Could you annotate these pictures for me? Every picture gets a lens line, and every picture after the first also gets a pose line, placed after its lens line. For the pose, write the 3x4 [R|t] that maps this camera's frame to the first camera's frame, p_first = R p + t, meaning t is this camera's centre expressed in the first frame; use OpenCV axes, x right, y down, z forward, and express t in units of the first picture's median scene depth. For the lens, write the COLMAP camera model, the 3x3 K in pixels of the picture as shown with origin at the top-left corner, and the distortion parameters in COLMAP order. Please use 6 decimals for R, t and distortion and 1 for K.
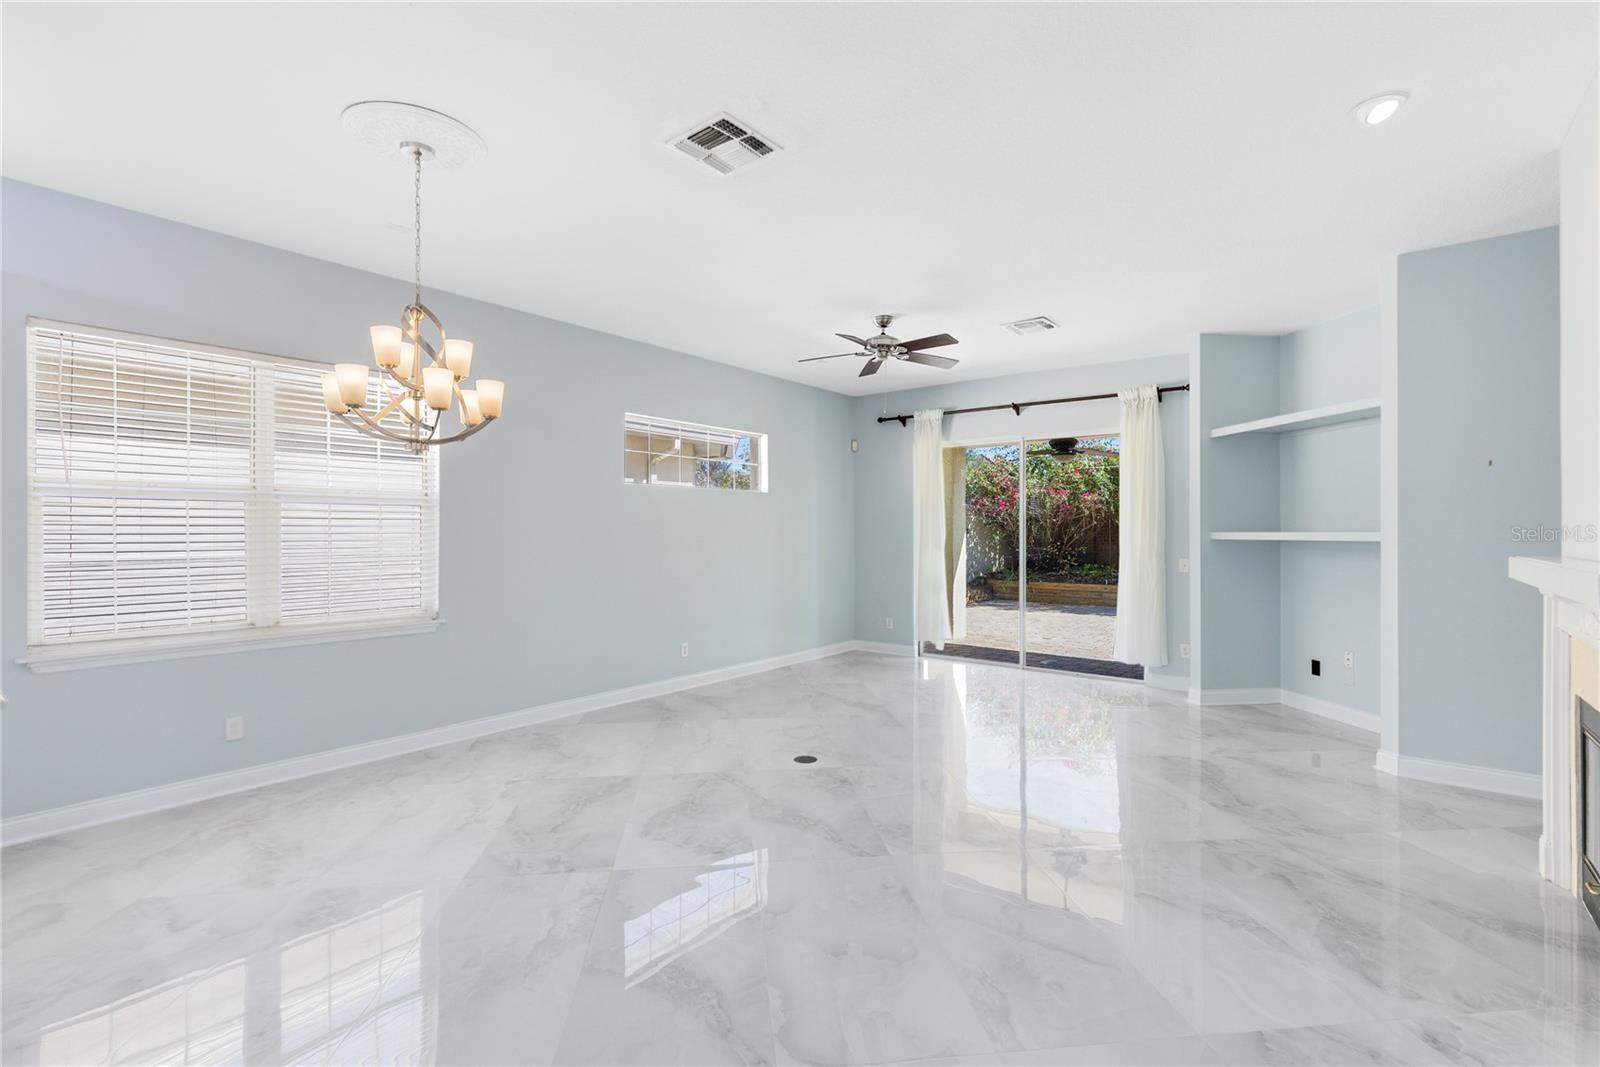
lens RADIAL K [[731.4, 0, 798.0], [0, 731.4, 524.2], [0, 0, 1]] dist [0.003265, 0.000769]
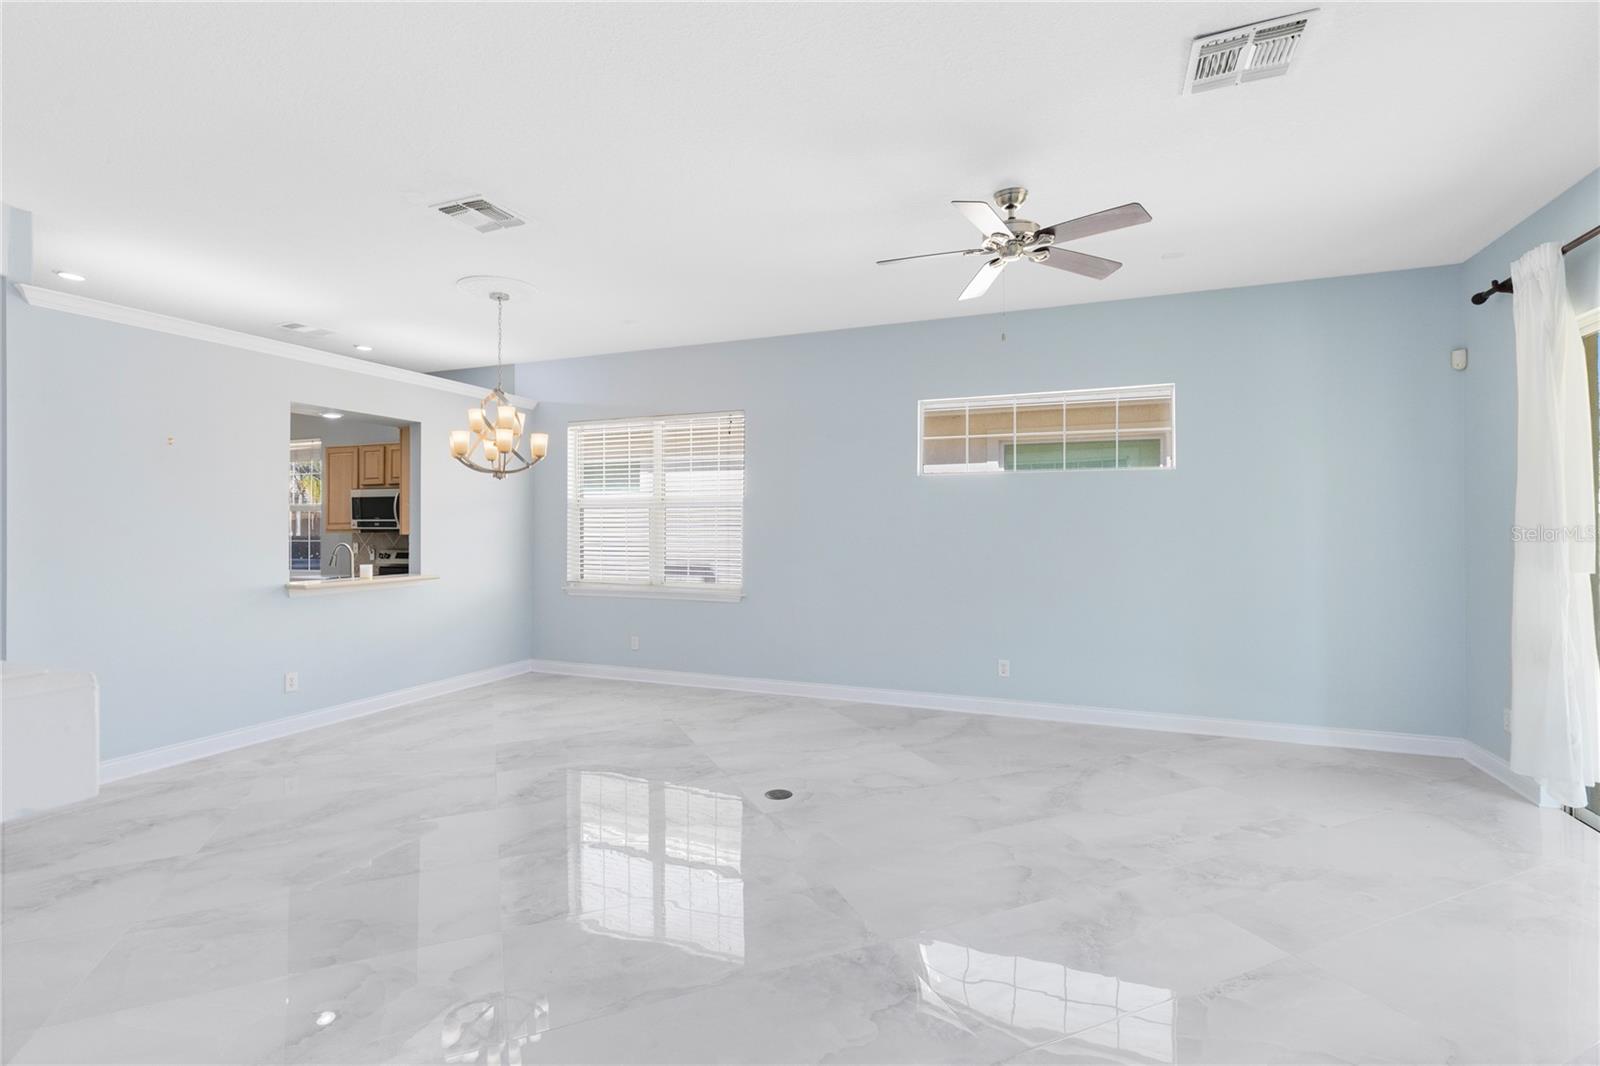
lens RADIAL K [[718.7, 0, 796.5], [0, 718.7, 536.0], [0, 0, 1]] dist [0.000431, 0.000140]
pose [[0.287555, 0.013433, -0.957670, 0.660617], [0.008530, 0.999826, 0.016585, 0.005616], [0.957726, -0.012938, 0.287390, 0.636198]]
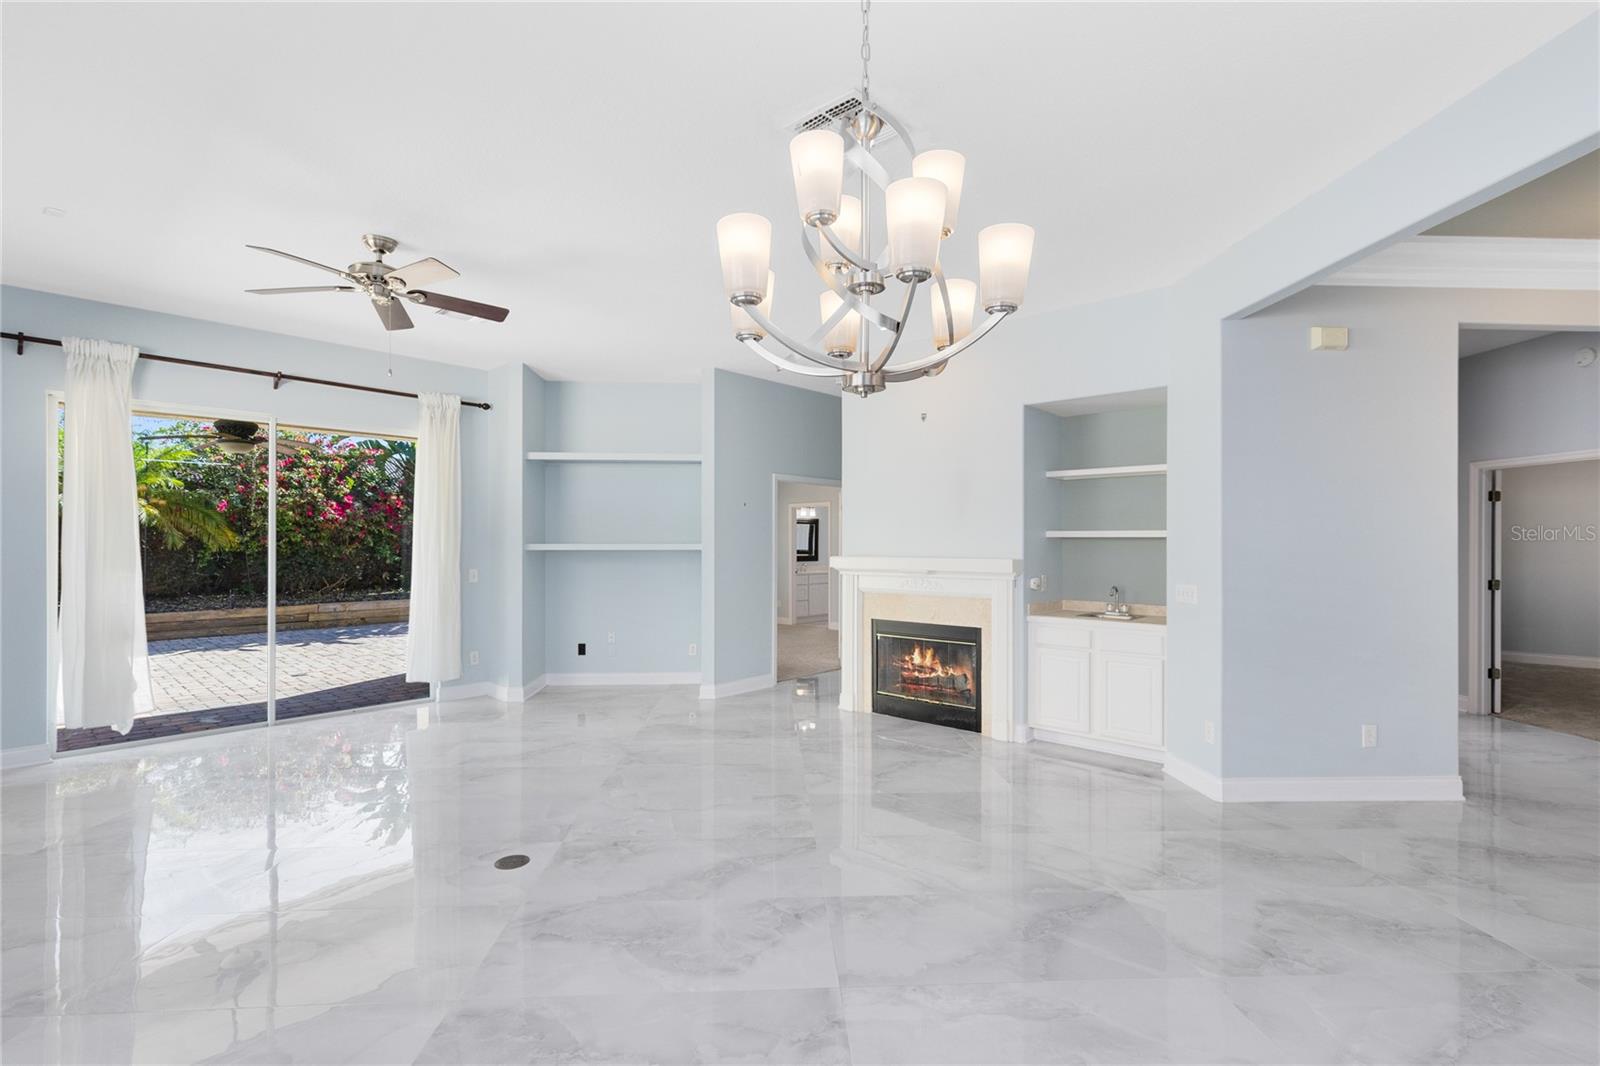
lens RADIAL K [[729.6, 0, 805.6], [0, 729.6, 543.0], [0, 0, 1]] dist [0.001422, 0.000235]
pose [[0.053177, 0.000471, 0.998585, -0.561237], [-0.013146, 0.999914, 0.000228, 0.004271], [-0.998499, -0.013140, 0.053179, 0.550801]]
